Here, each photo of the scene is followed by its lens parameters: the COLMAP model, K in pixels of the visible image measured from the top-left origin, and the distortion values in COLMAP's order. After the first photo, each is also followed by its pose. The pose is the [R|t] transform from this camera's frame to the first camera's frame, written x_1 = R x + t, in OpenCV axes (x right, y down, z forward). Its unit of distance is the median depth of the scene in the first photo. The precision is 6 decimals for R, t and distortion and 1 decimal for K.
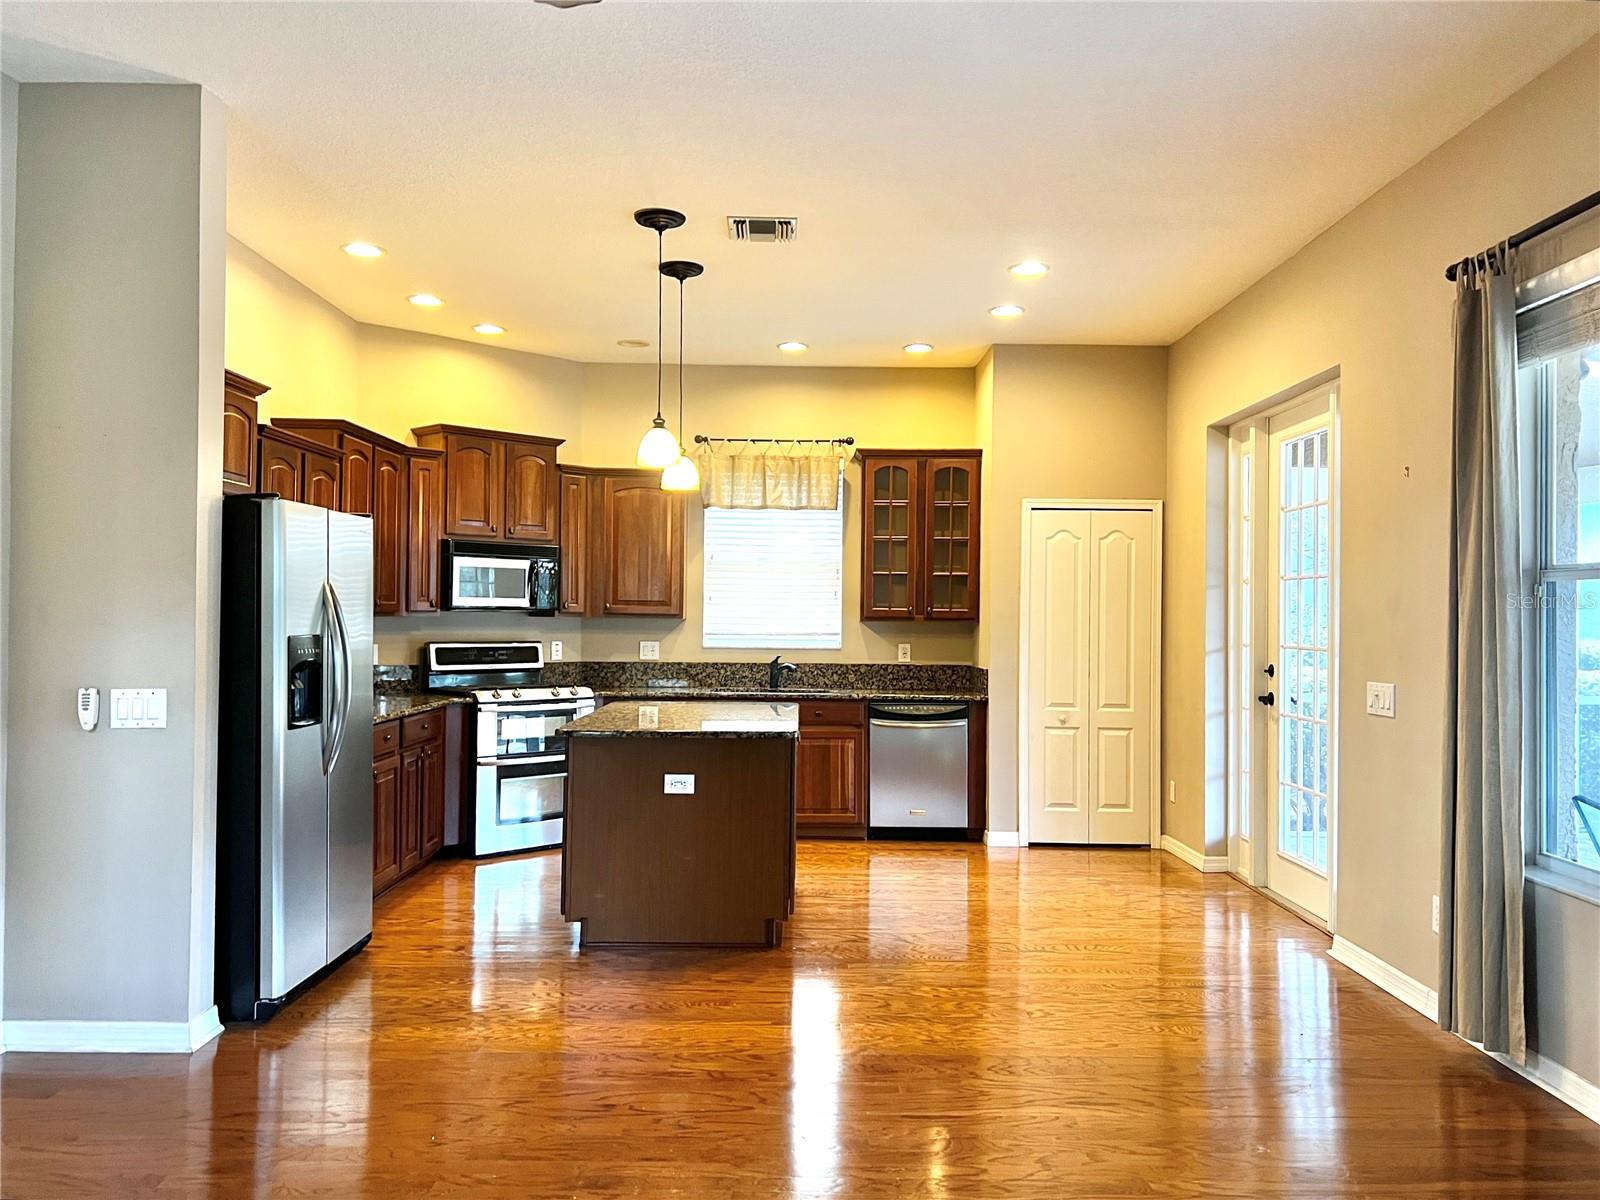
lens RADIAL K [[1172.1, 0, 805.7], [0, 1172.1, 597.6], [0, 0, 1]] dist [0.045528, -0.065900]
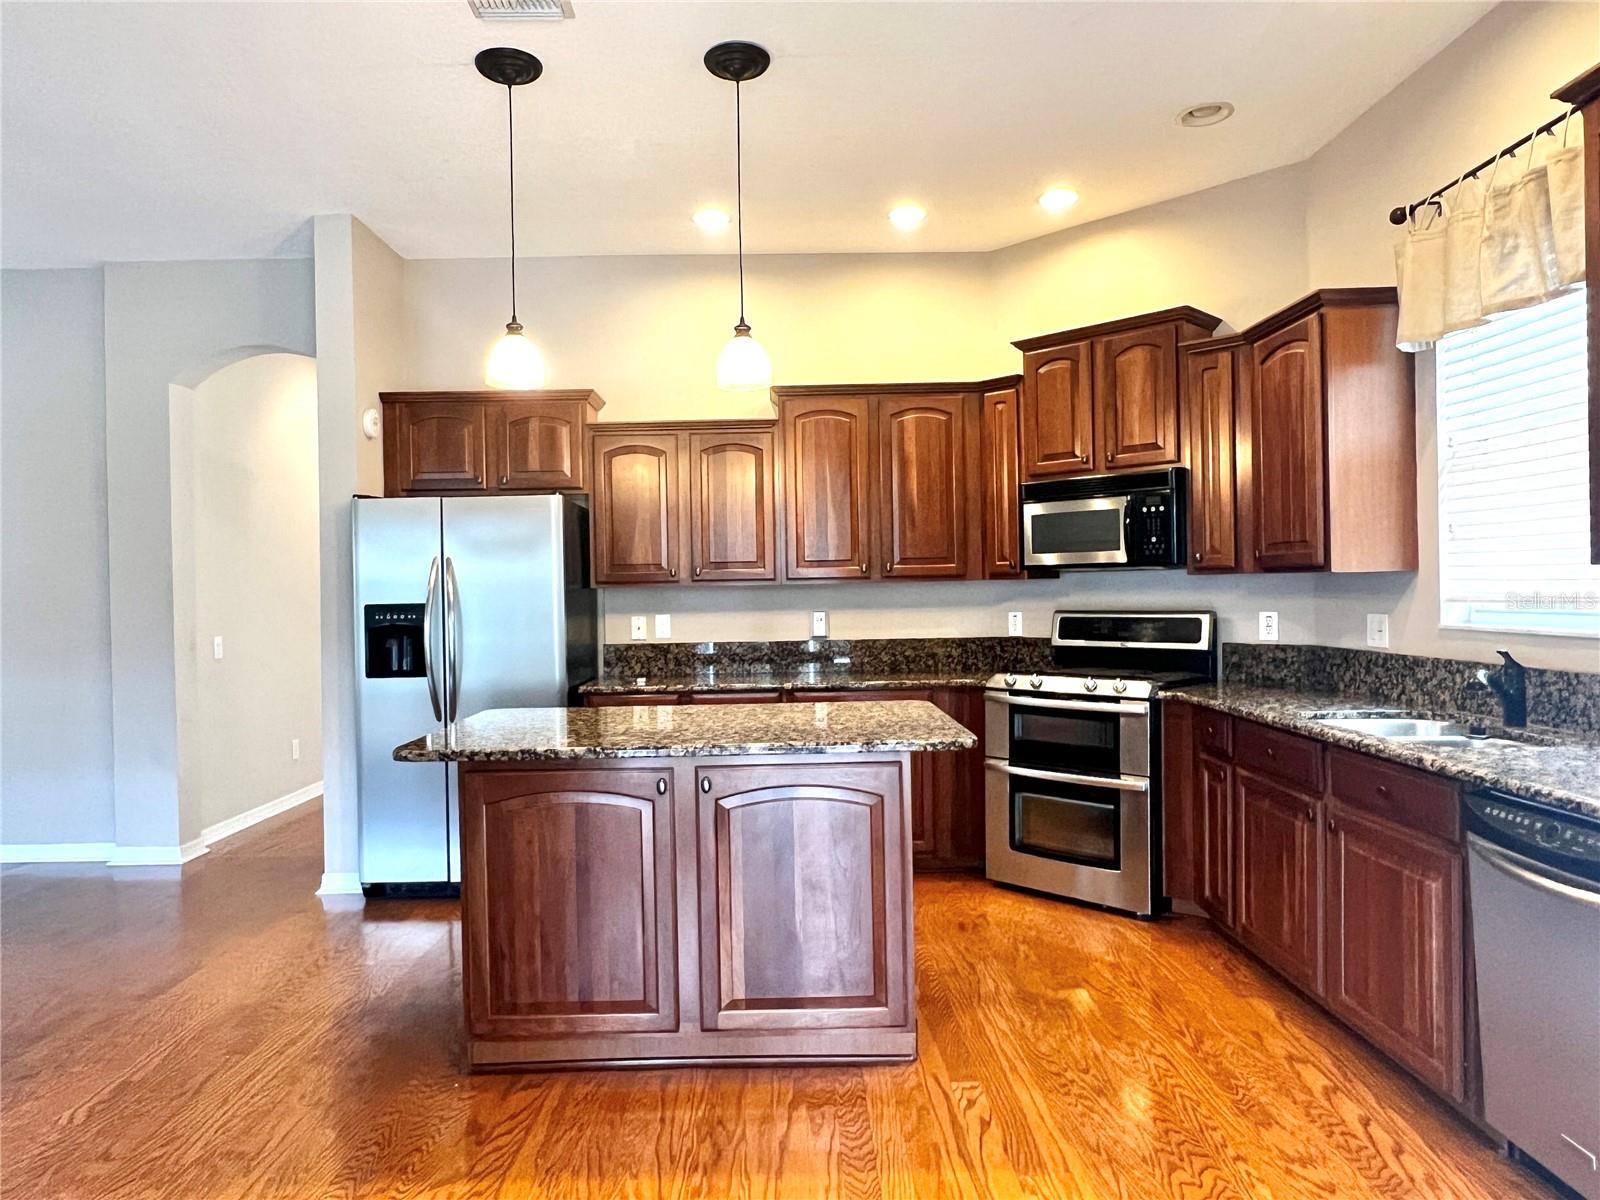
lens RADIAL K [[1034.6, 0, 805.5], [0, 1034.6, 599.4], [0, 0, 1]] dist [-0.008797, 0.005308]
pose [[0.030011, -0.001758, -0.999548, 0.374446], [0.034461, 0.999406, -0.000723, 0.023721], [0.998955, -0.034424, 0.030053, 0.785347]]
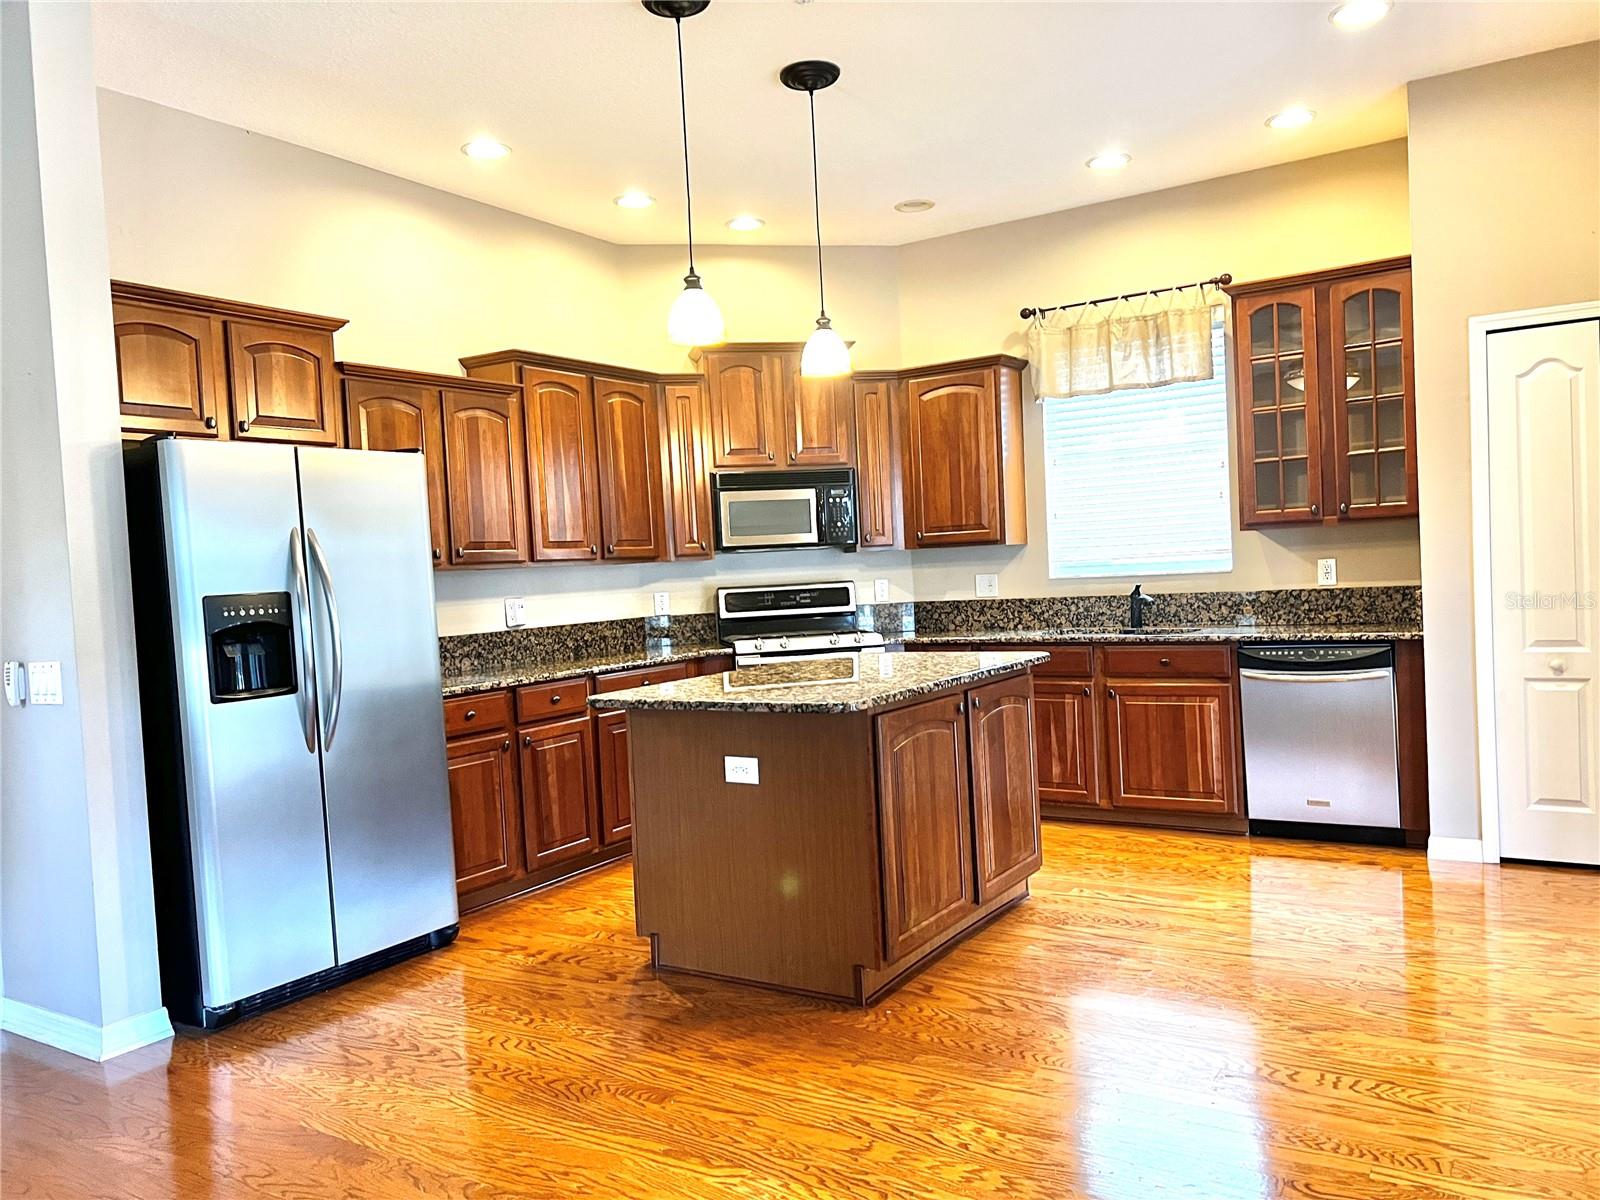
lens RADIAL K [[1172.1, 0, 815.6], [0, 1172.1, 610.6], [0, 0, 1]] dist [0.045528, -0.065900]
pose [[0.850341, -0.034472, -0.525101, 0.212047], [0.069098, 0.996527, 0.046476, 0.017964], [0.521675, -0.075804, 0.849770, 0.264815]]
